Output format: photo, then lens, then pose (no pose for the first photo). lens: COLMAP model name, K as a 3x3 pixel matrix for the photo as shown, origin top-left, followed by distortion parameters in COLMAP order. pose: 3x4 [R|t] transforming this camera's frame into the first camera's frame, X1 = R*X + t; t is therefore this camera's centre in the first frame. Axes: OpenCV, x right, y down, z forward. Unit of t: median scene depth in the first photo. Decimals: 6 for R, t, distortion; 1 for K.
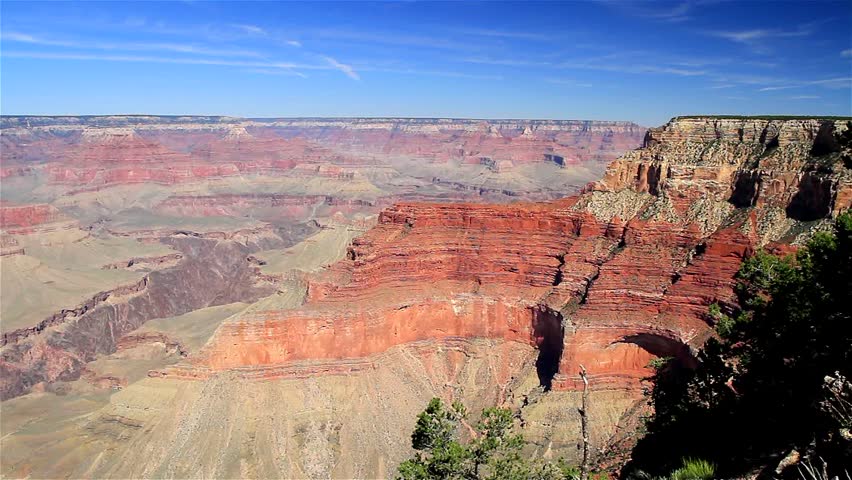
lens RADIAL K [[670.6, 0, 425.5], [0, 670.6, 238.8], [0, 0, 1]] dist [-0.087536, 0.061514]
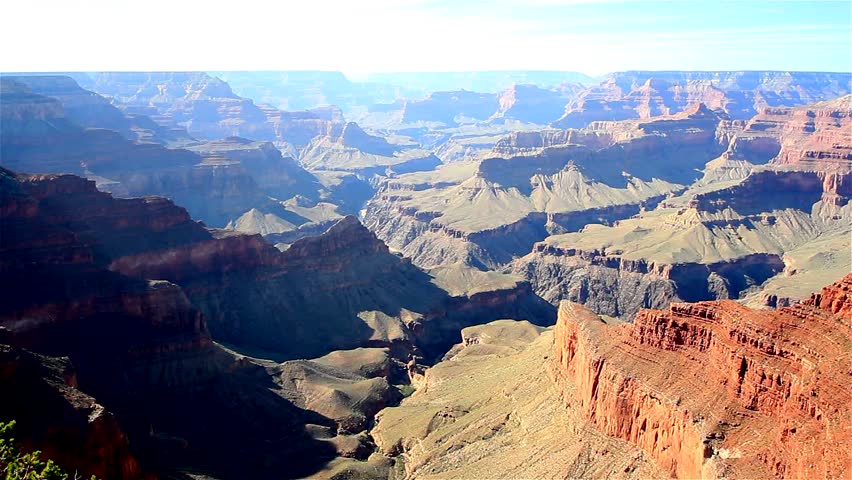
lens RADIAL K [[670.6, 0, 425.5], [0, 670.6, 238.8], [0, 0, 1]] dist [-0.087536, 0.061514]
pose [[-0.219166, 0.236349, -0.946629, 0.530700], [-0.179894, 0.943795, 0.277291, -0.157005], [0.958960, 0.231065, -0.164330, 0.851512]]
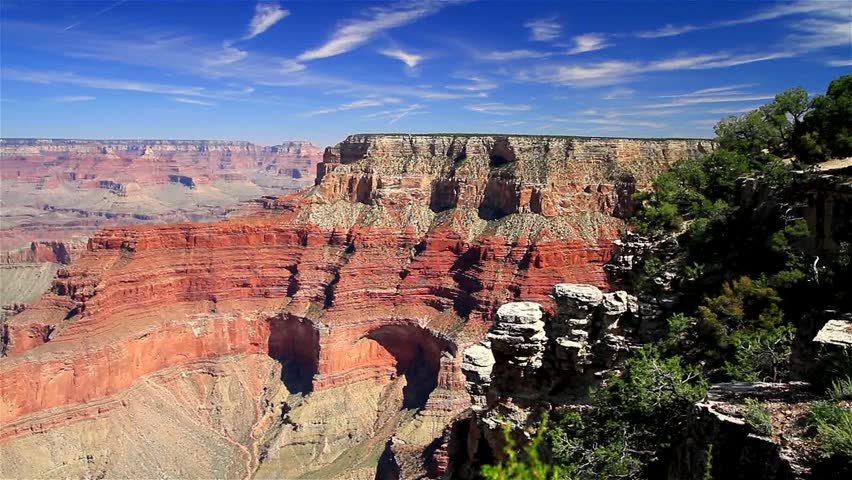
lens RADIAL K [[670.6, 0, 425.5], [0, 670.6, 238.8], [0, 0, 1]] dist [-0.087536, 0.061514]
pose [[0.838323, -0.074520, 0.540056, -0.188331], [0.090146, 0.995925, -0.002510, 0.004293], [-0.537669, 0.050788, 0.841625, -0.000769]]
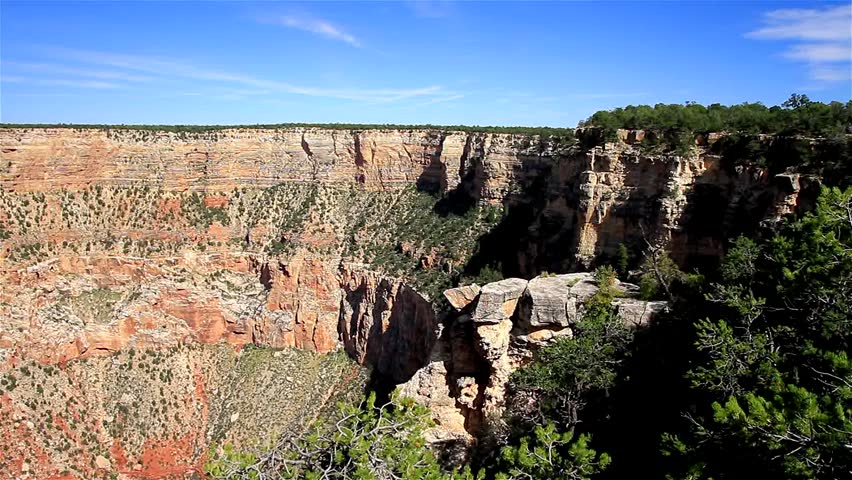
lens RADIAL K [[670.6, 0, 425.5], [0, 670.6, 238.8], [0, 0, 1]] dist [-0.087536, 0.061514]
pose [[0.858910, -0.076437, 0.506391, 0.662750], [0.086998, 0.996205, 0.002811, -0.047086], [-0.504684, 0.041641, 0.862300, 0.280354]]
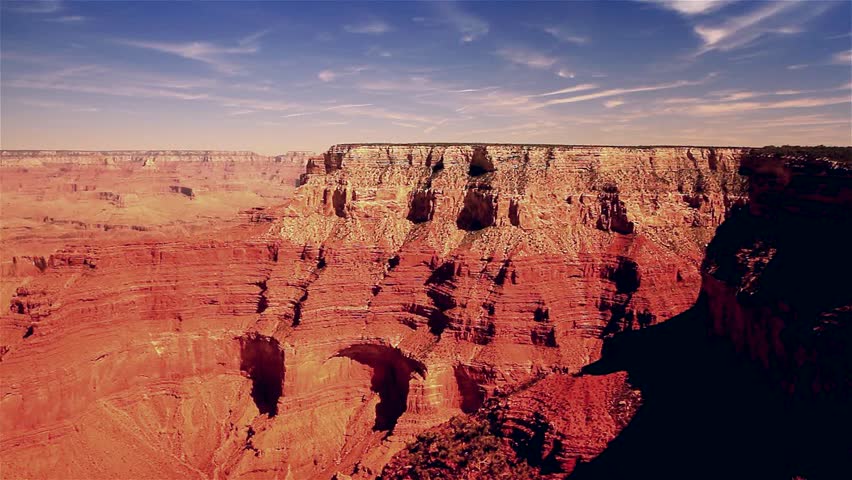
lens RADIAL K [[671.3, 0, 425.2], [0, 671.3, 238.7], [0, 0, 1]] dist [-0.086443, 0.059312]
pose [[0.845402, -0.072927, 0.529128, -0.119293], [0.096193, 0.995226, -0.016523, 0.000313], [-0.525397, 0.064867, 0.848381, 0.008303]]
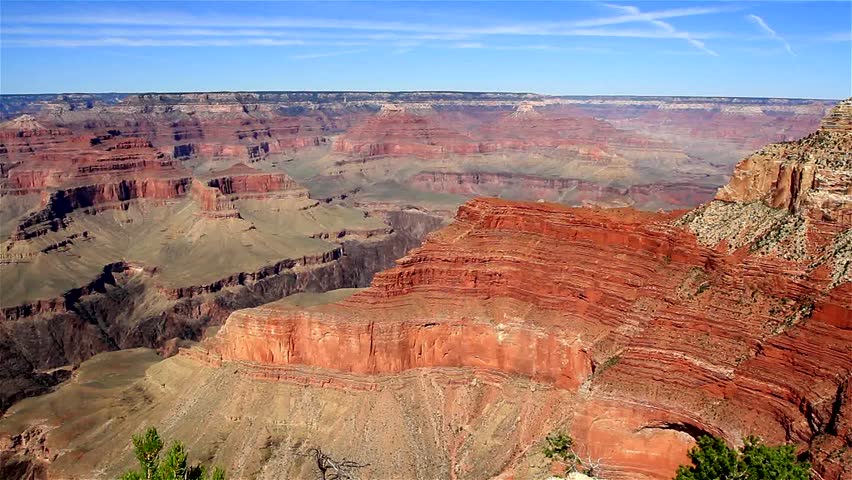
lens RADIAL K [[670.6, 0, 425.5], [0, 670.6, 238.8], [0, 0, 1]] dist [-0.087536, 0.061514]
pose [[0.878090, 0.097850, -0.468384, 0.333460], [-0.082604, 0.995170, 0.053042, -0.045802], [0.471312, -0.007885, 0.881931, 0.262231]]
